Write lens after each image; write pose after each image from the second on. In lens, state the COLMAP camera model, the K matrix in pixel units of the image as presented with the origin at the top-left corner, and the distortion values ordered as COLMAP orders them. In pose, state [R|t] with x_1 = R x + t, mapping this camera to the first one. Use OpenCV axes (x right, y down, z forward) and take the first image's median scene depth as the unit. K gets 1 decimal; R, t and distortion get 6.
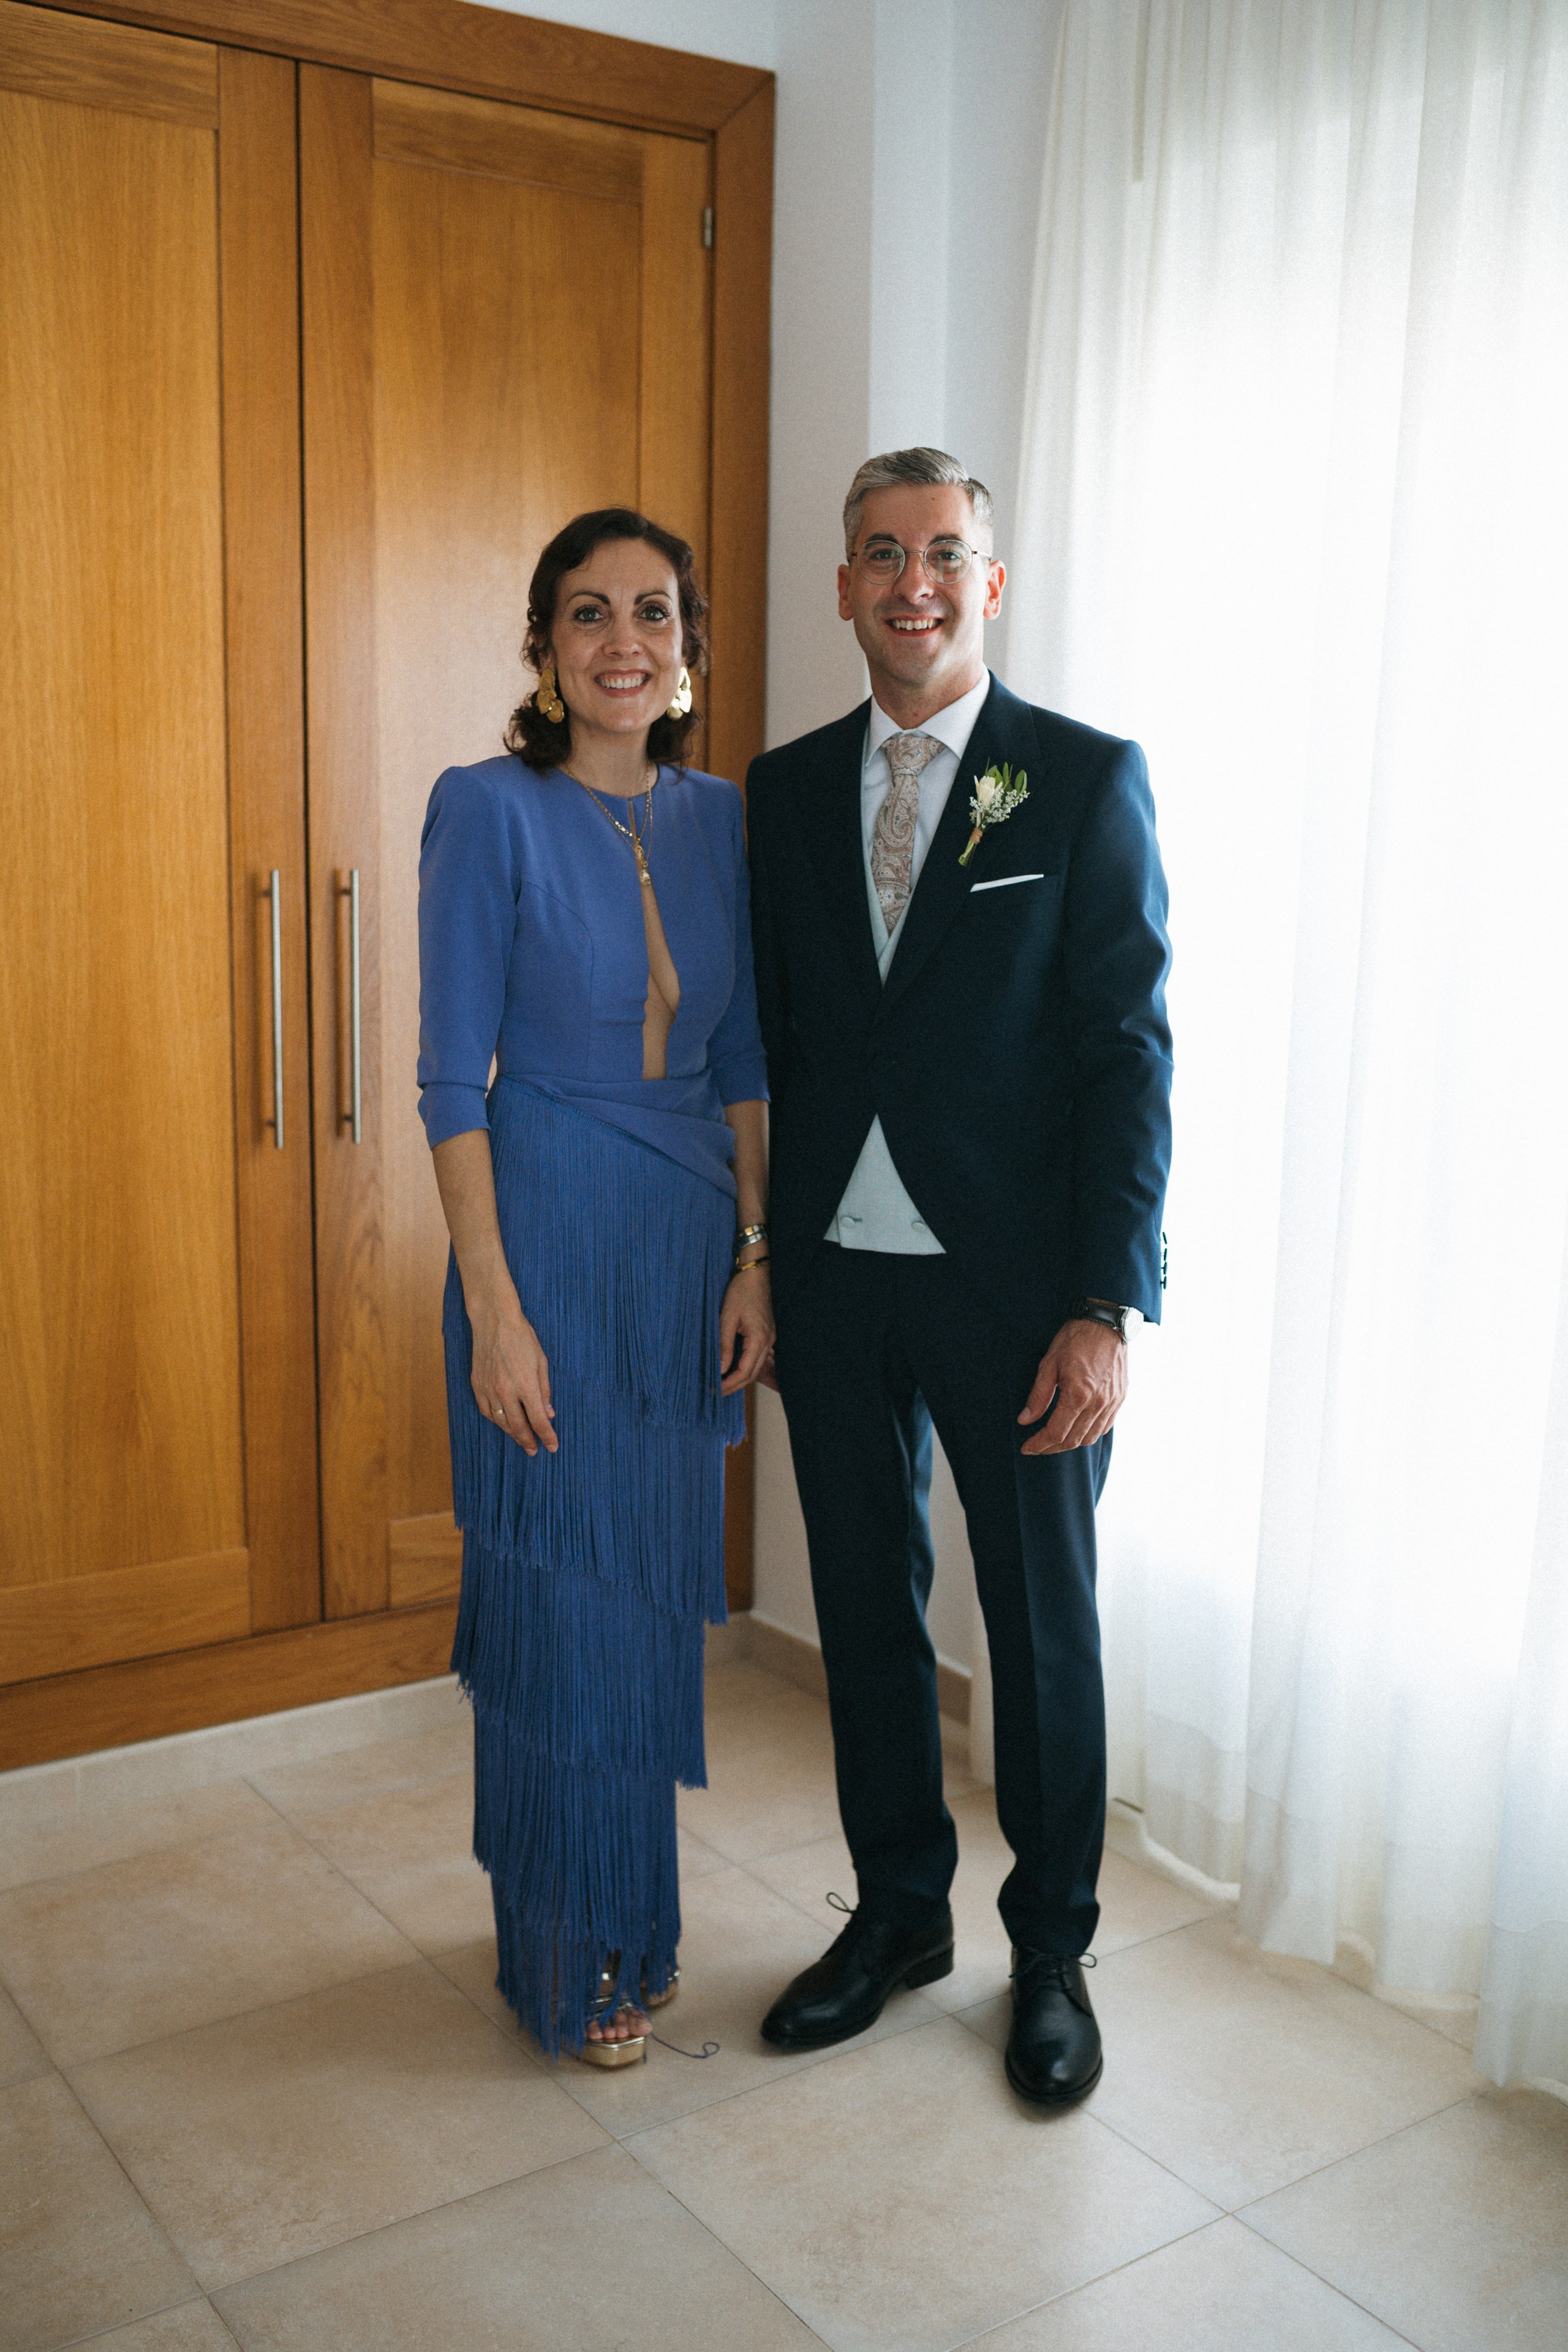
lens RADIAL K [[2439.5, 0, 776.1], [0, 2439.5, 1168.4], [0, 0, 1]] dist [-0.005892, 0.000000]
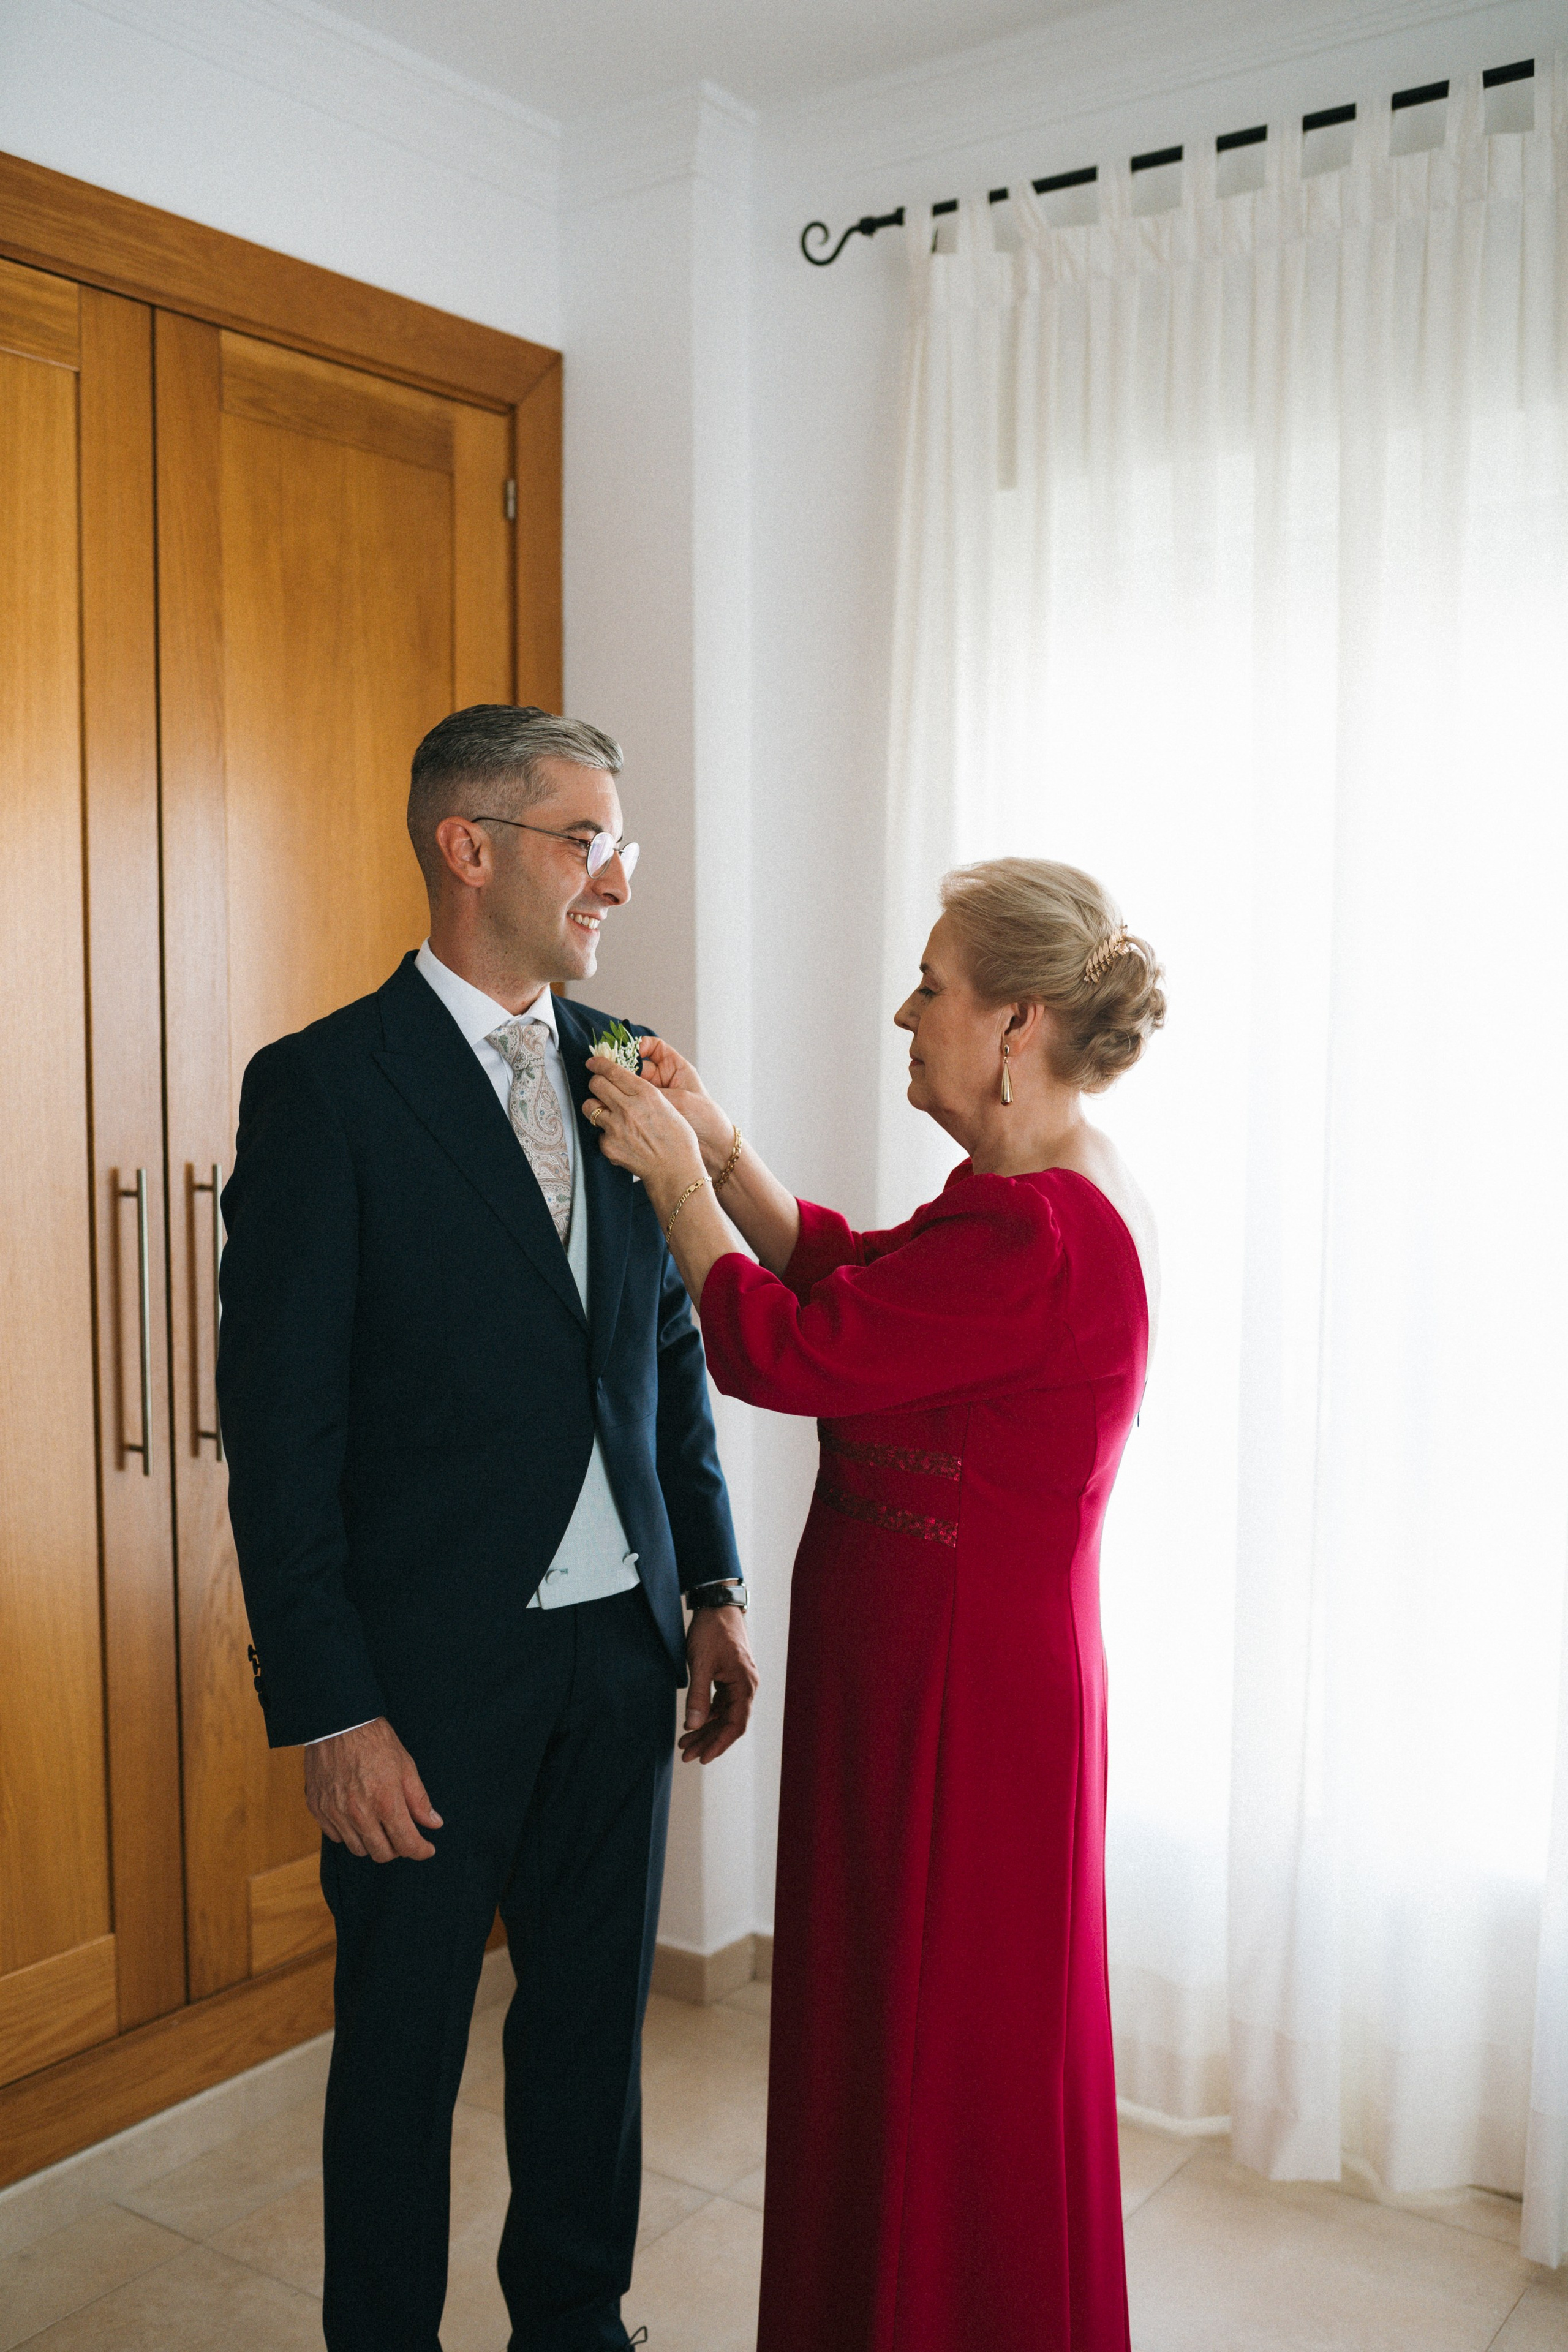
lens RADIAL K [[2439.5, 0, 824.7], [0, 2439.5, 1167.3], [0, 0, 1]] dist [-0.005892, 0.000000]
pose [[0.928594, -0.038037, 0.369142, -0.299660], [0.070846, 0.994608, -0.075730, -0.035111], [-0.364271, 0.096475, 0.926282, 0.067983]]
